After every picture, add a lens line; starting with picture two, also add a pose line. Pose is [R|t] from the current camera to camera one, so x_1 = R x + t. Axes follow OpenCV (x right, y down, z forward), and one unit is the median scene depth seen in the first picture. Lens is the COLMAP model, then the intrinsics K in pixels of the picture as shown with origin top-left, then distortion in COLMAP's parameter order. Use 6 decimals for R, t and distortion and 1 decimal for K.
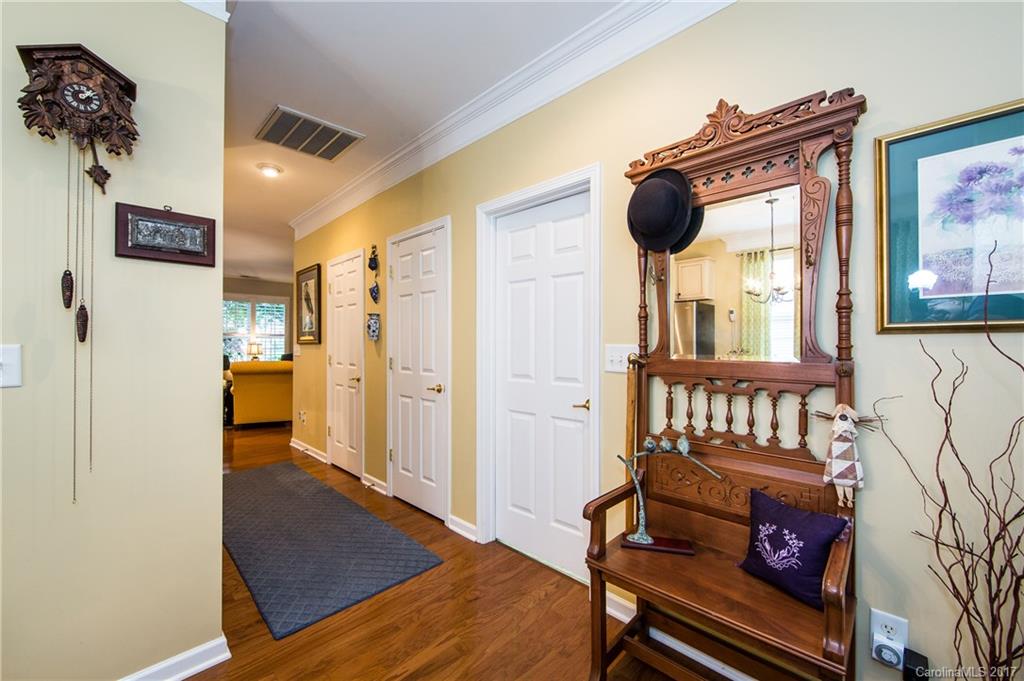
lens RADIAL K [[405.4, 0, 505.0], [0, 405.4, 342.8], [0, 0, 1]] dist [-0.002888, 0.000545]
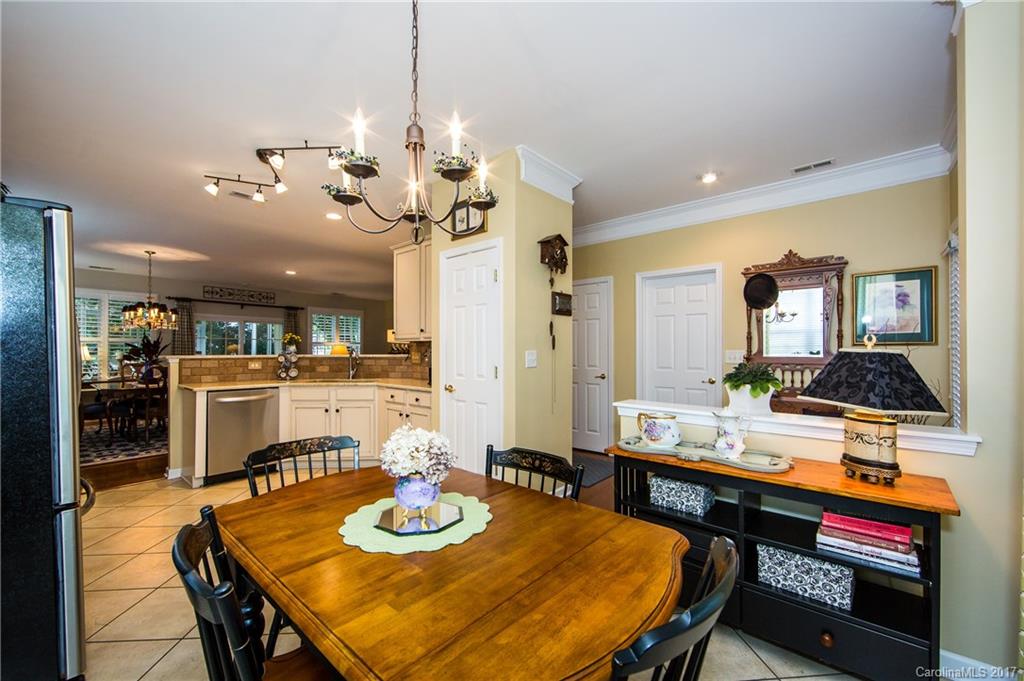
lens RADIAL K [[405.4, 0, 506.5], [0, 405.4, 350.3], [0, 0, 1]] dist [-0.002888, 0.000545]
pose [[0.998144, -0.000955, 0.060883, -1.227289], [0.000852, 0.999998, 0.001720, -0.000622], [-0.060885, -0.001665, 0.998143, -1.235123]]
